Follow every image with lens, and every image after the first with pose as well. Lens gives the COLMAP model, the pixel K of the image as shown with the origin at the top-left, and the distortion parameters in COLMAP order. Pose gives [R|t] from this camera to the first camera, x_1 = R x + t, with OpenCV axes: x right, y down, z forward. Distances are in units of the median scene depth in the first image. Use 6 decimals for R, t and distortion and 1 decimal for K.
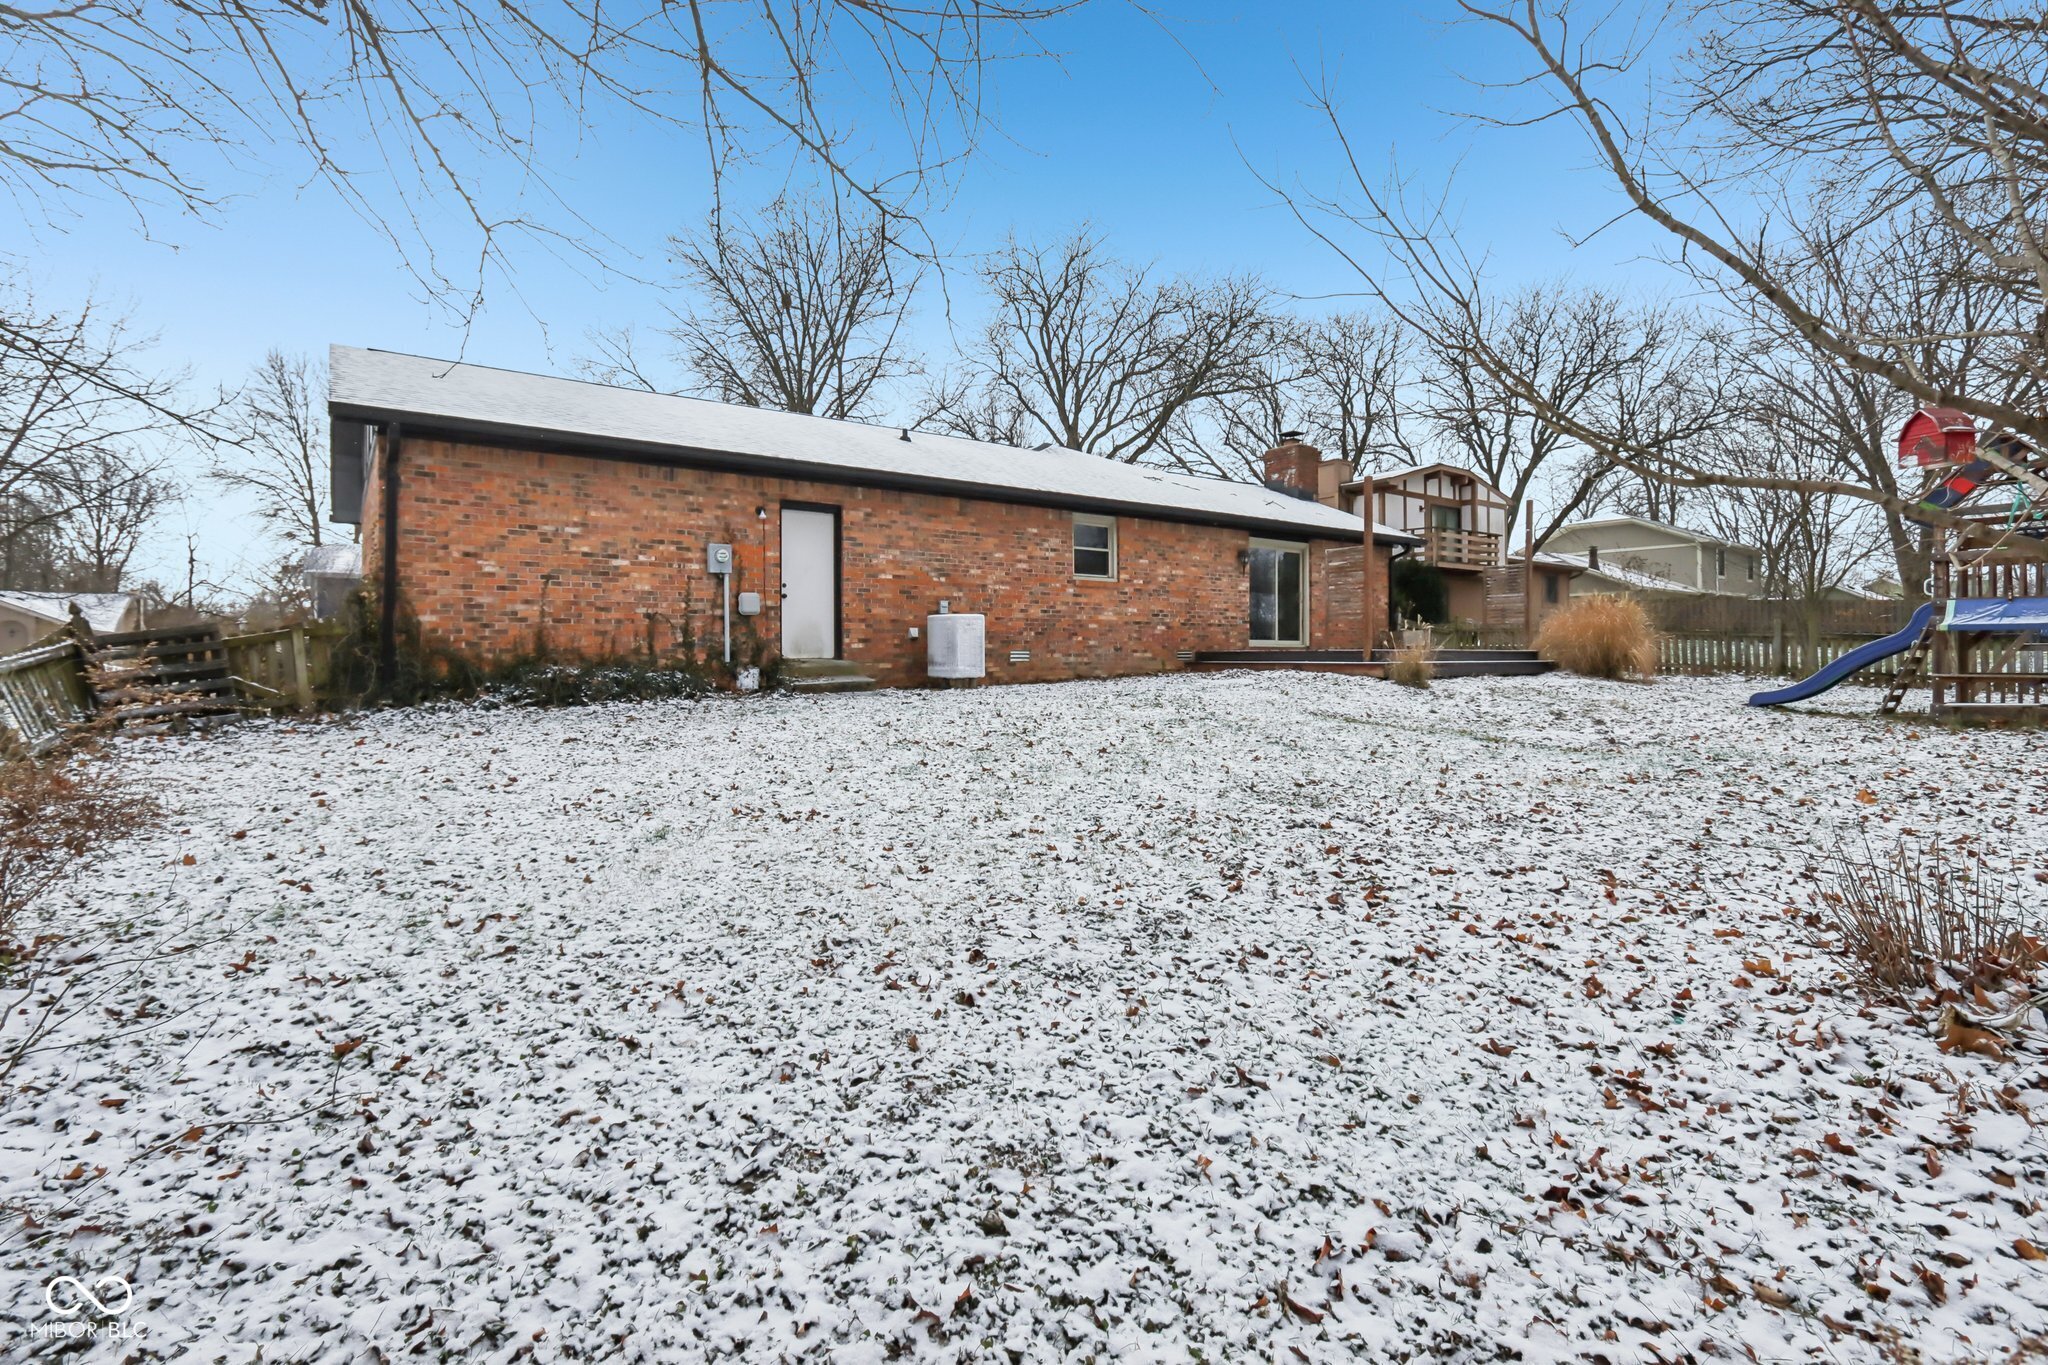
lens RADIAL K [[973.4, 0, 1019.9], [0, 973.4, 680.1], [0, 0, 1]] dist [-0.001265, 0.000161]
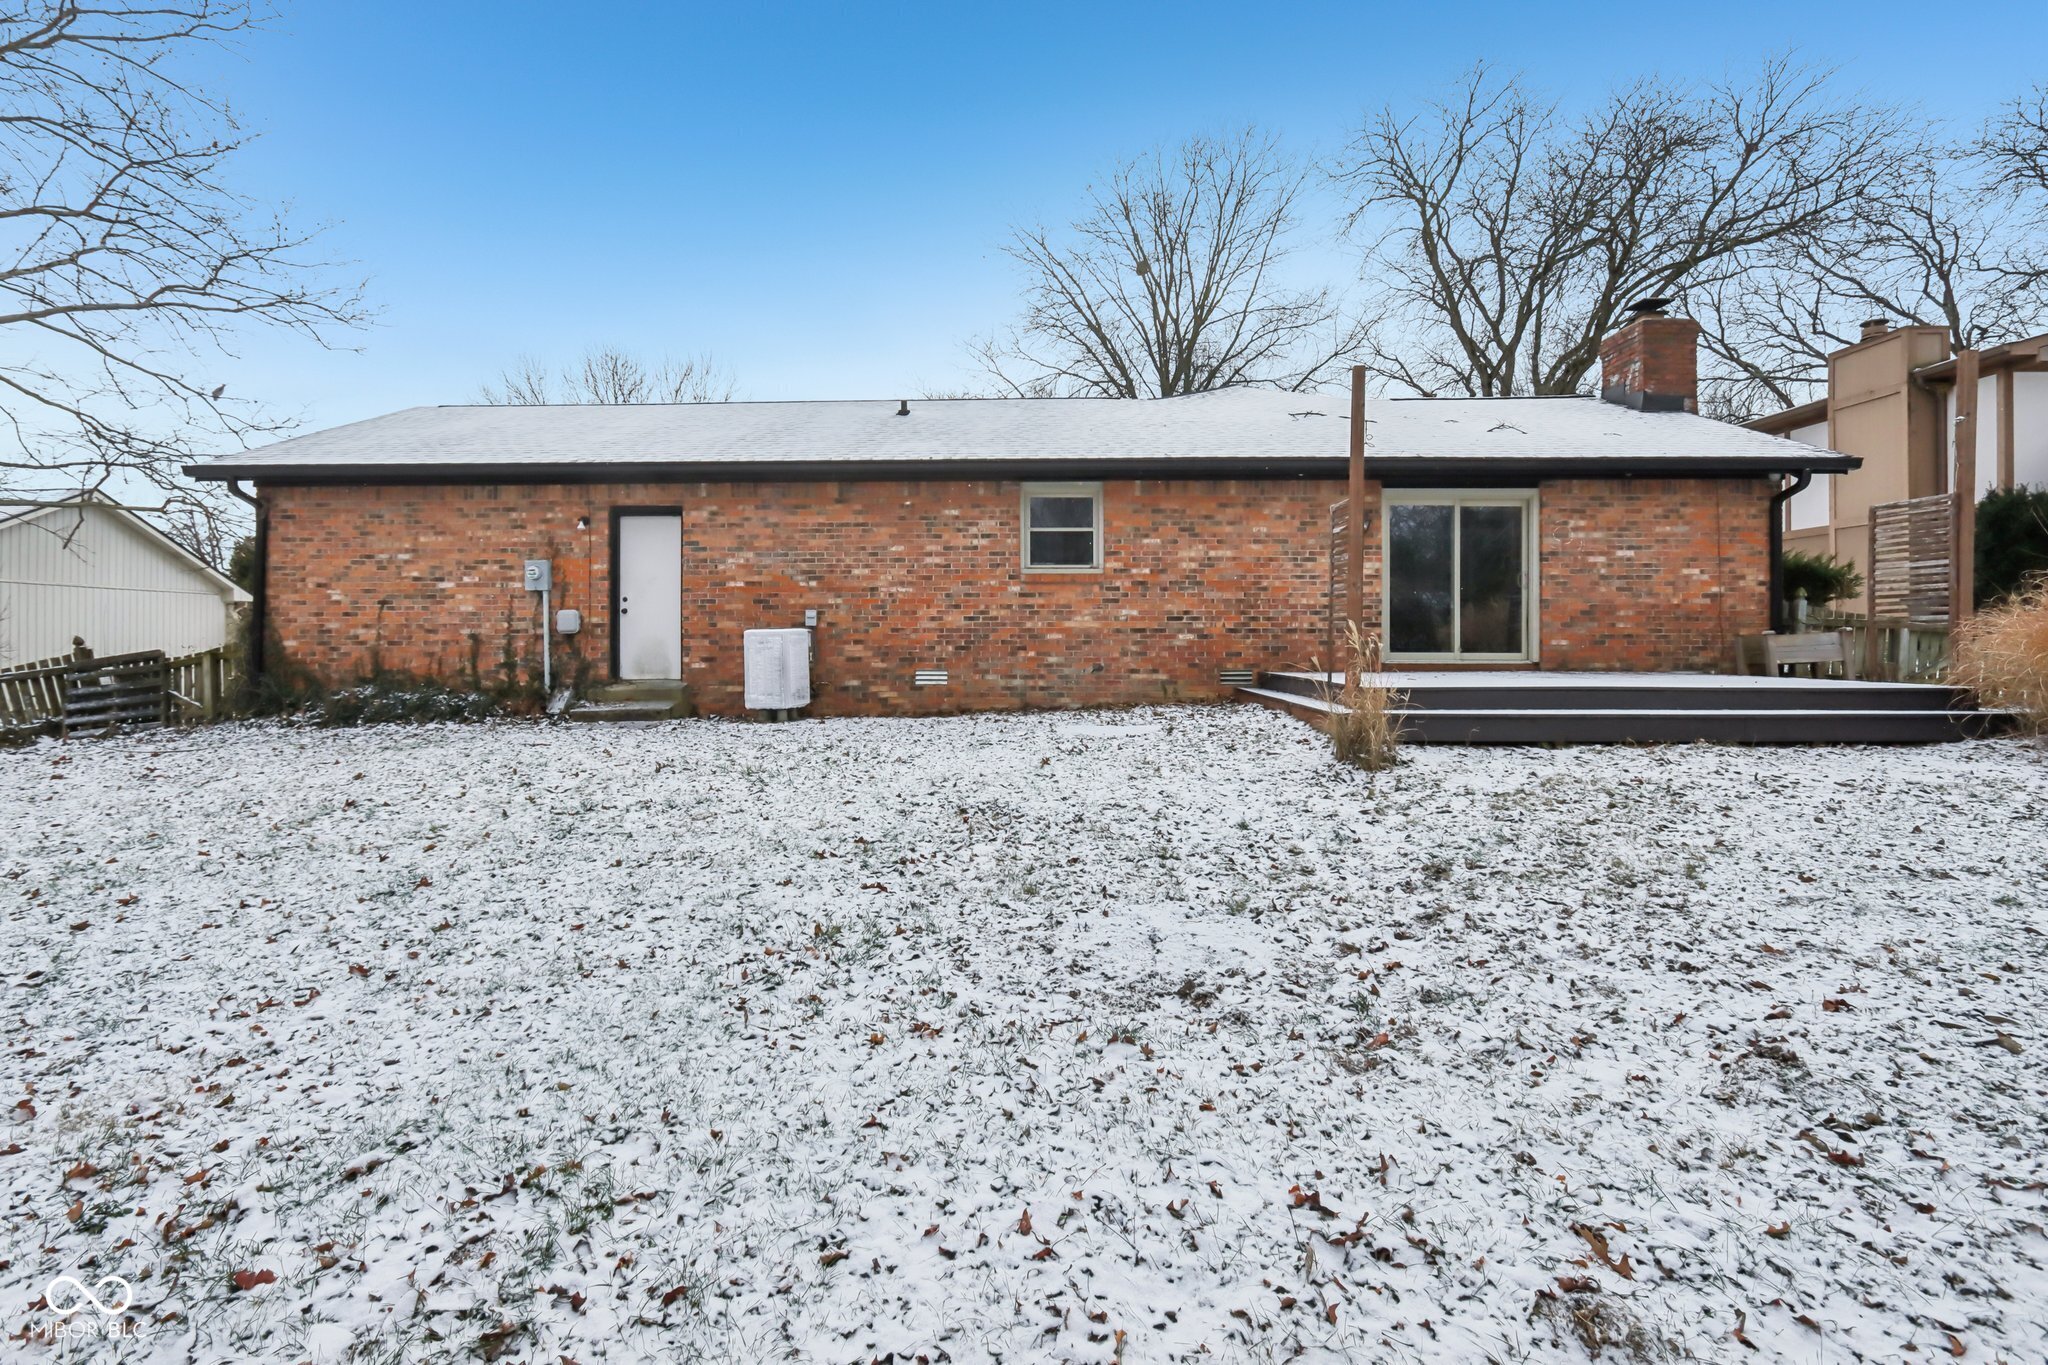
lens RADIAL K [[973.4, 0, 1023.7], [0, 973.4, 670.0], [0, 0, 1]] dist [-0.001265, 0.000161]
pose [[0.781527, 0.020680, -0.623529, 0.611653], [-0.016267, 0.999786, 0.012769, -0.047783], [0.623660, 0.000163, 0.781696, 0.507748]]
